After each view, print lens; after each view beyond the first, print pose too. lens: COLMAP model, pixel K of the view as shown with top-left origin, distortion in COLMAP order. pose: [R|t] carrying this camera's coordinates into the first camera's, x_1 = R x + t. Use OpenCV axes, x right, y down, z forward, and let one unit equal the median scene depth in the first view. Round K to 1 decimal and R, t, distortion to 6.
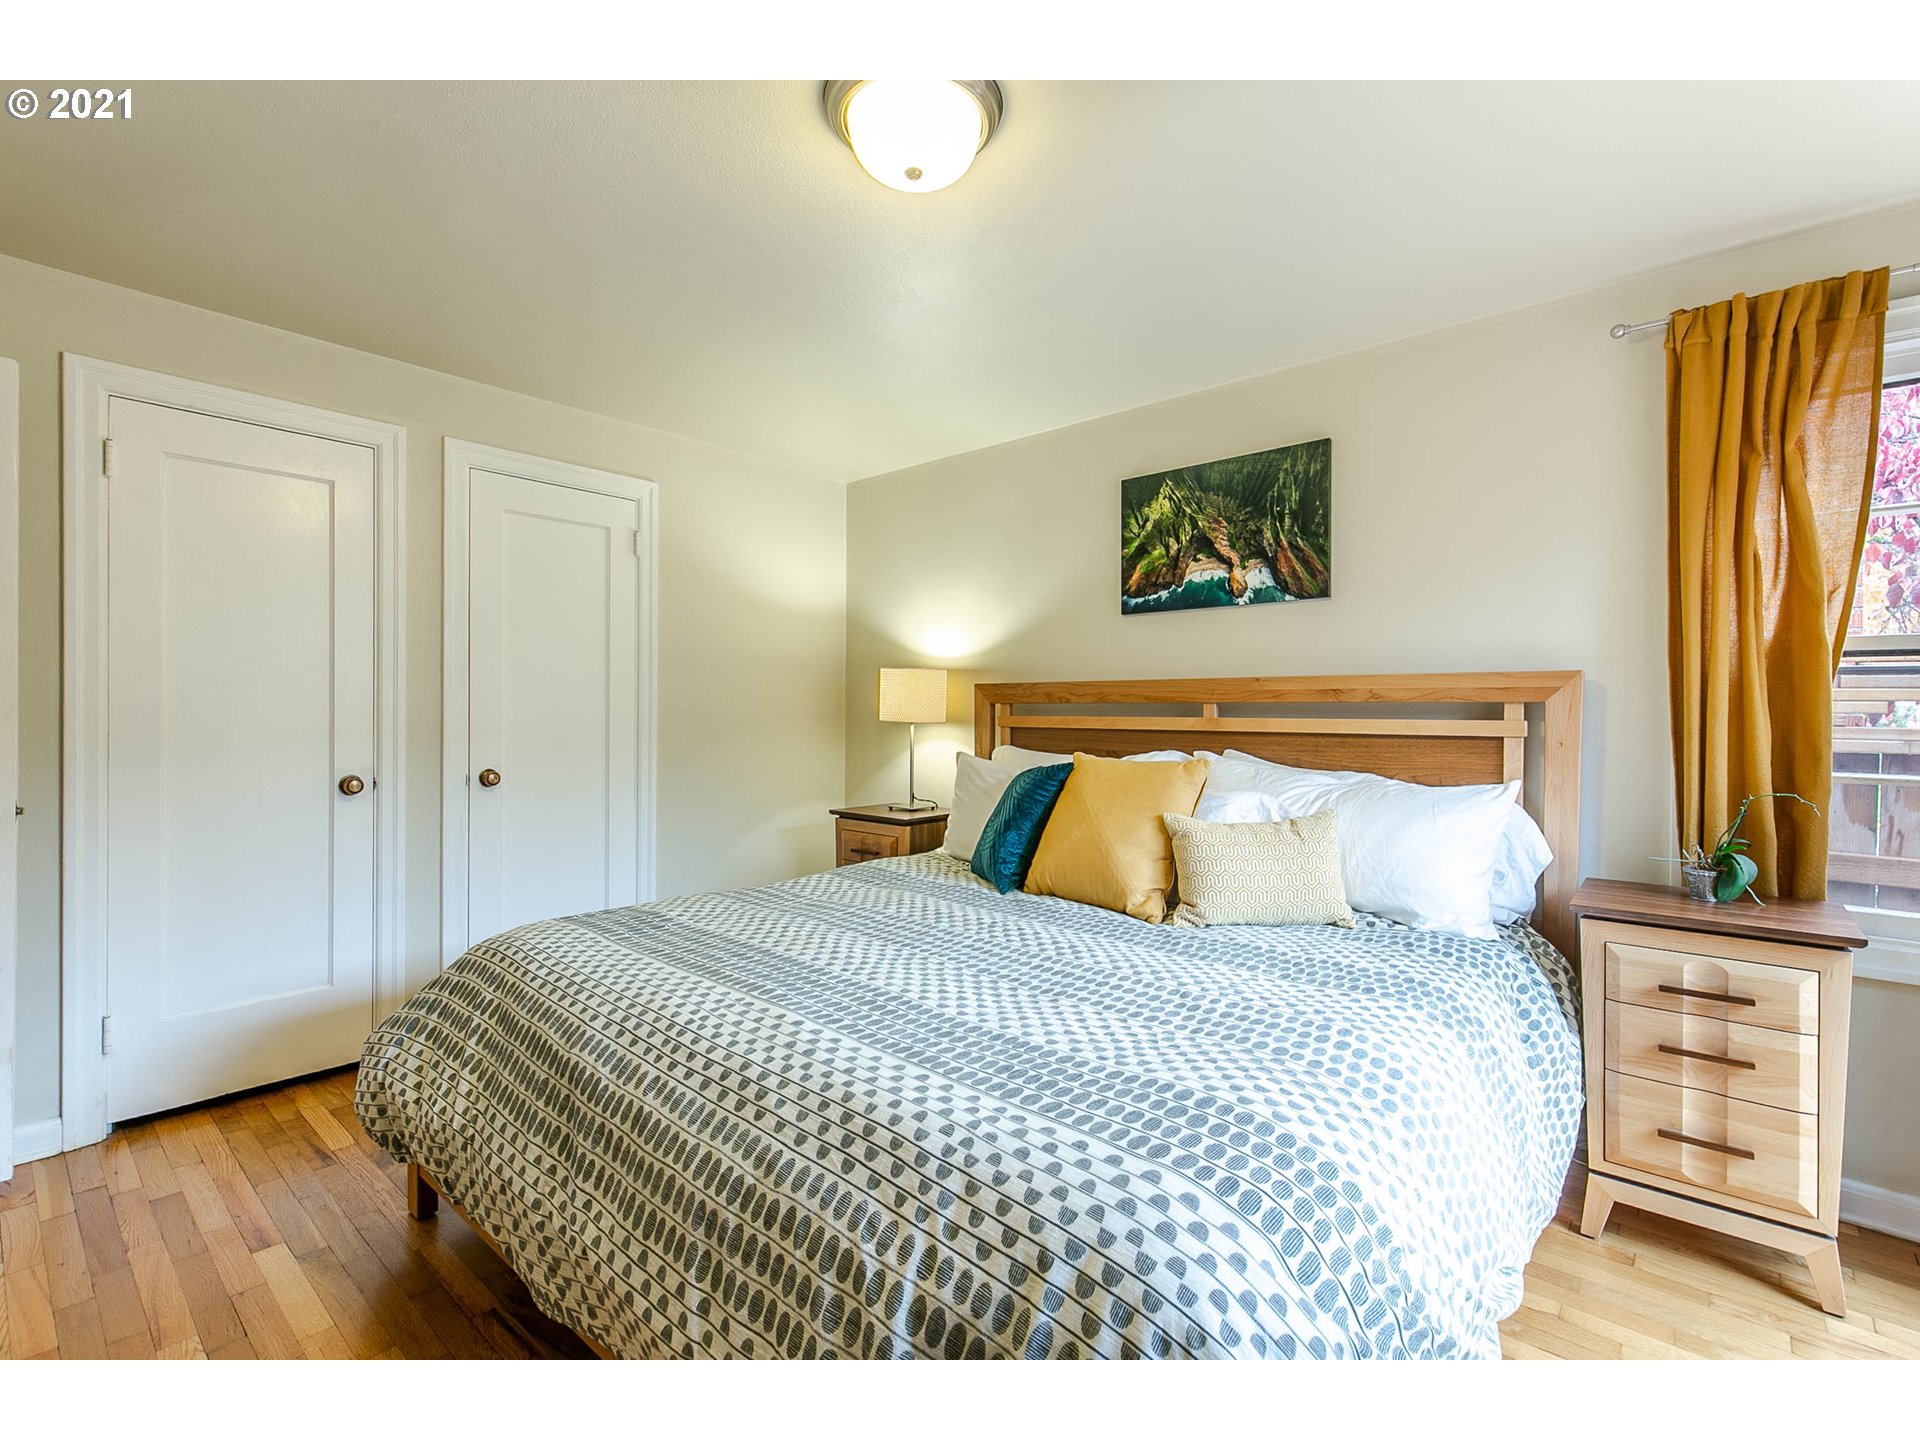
lens RADIAL K [[883.2, 0, 970.2], [0, 883.2, 719.4], [0, 0, 1]] dist [0.003773, 0.002376]
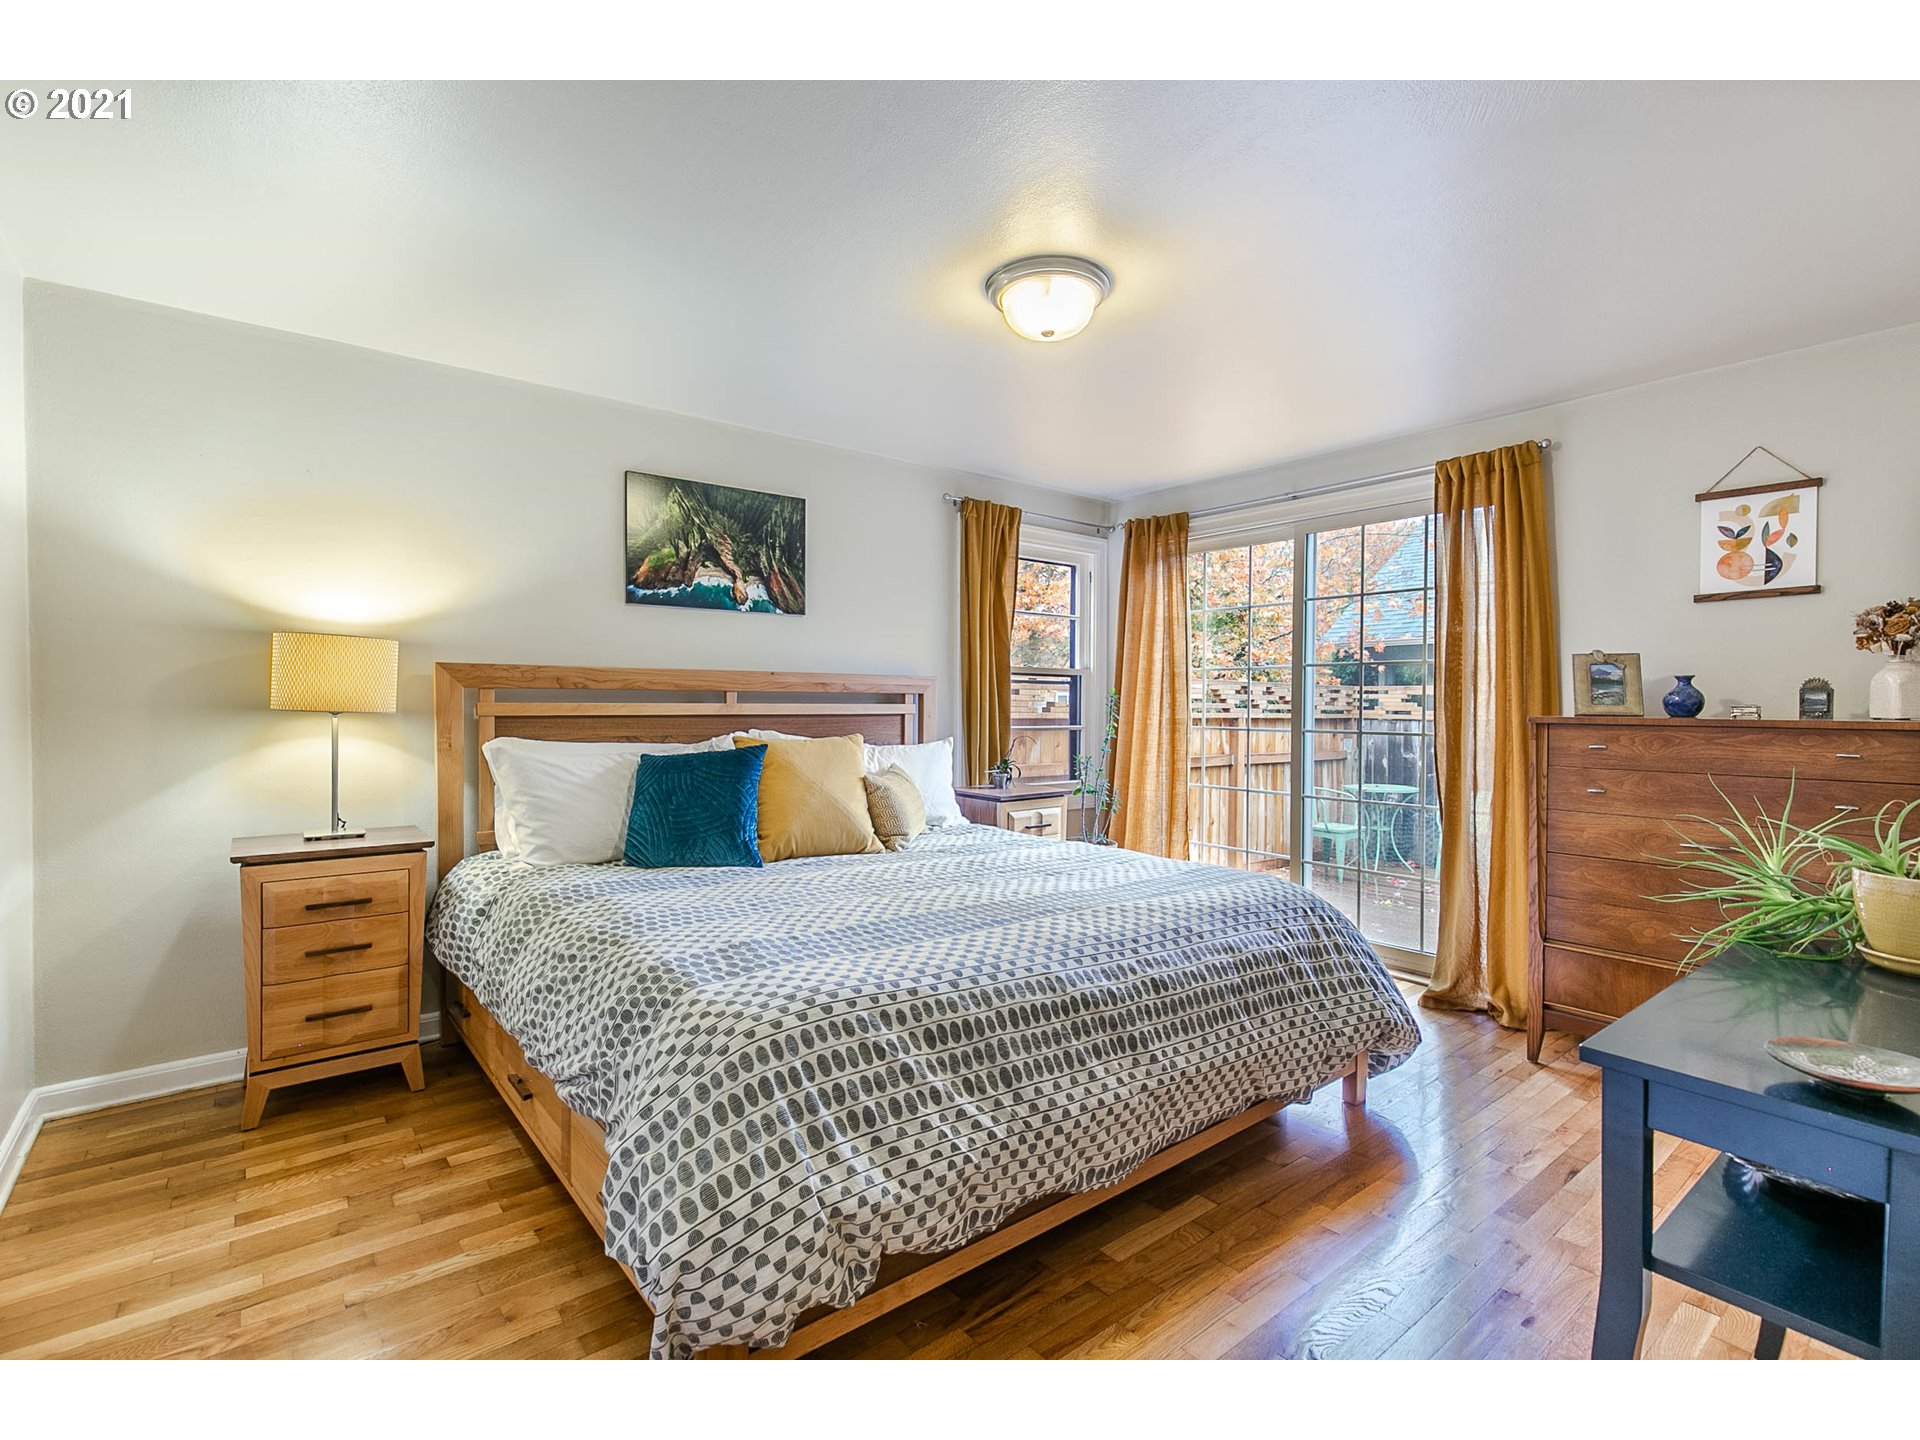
lens RADIAL K [[883.2, 0, 968.3], [0, 883.2, 712.4], [0, 0, 1]] dist [0.003773, 0.002376]
pose [[0.173651, -0.015821, 0.984680, -0.848995], [0.003263, 0.999875, 0.015490, -0.007822], [-0.984802, 0.000523, 0.173681, 0.484592]]
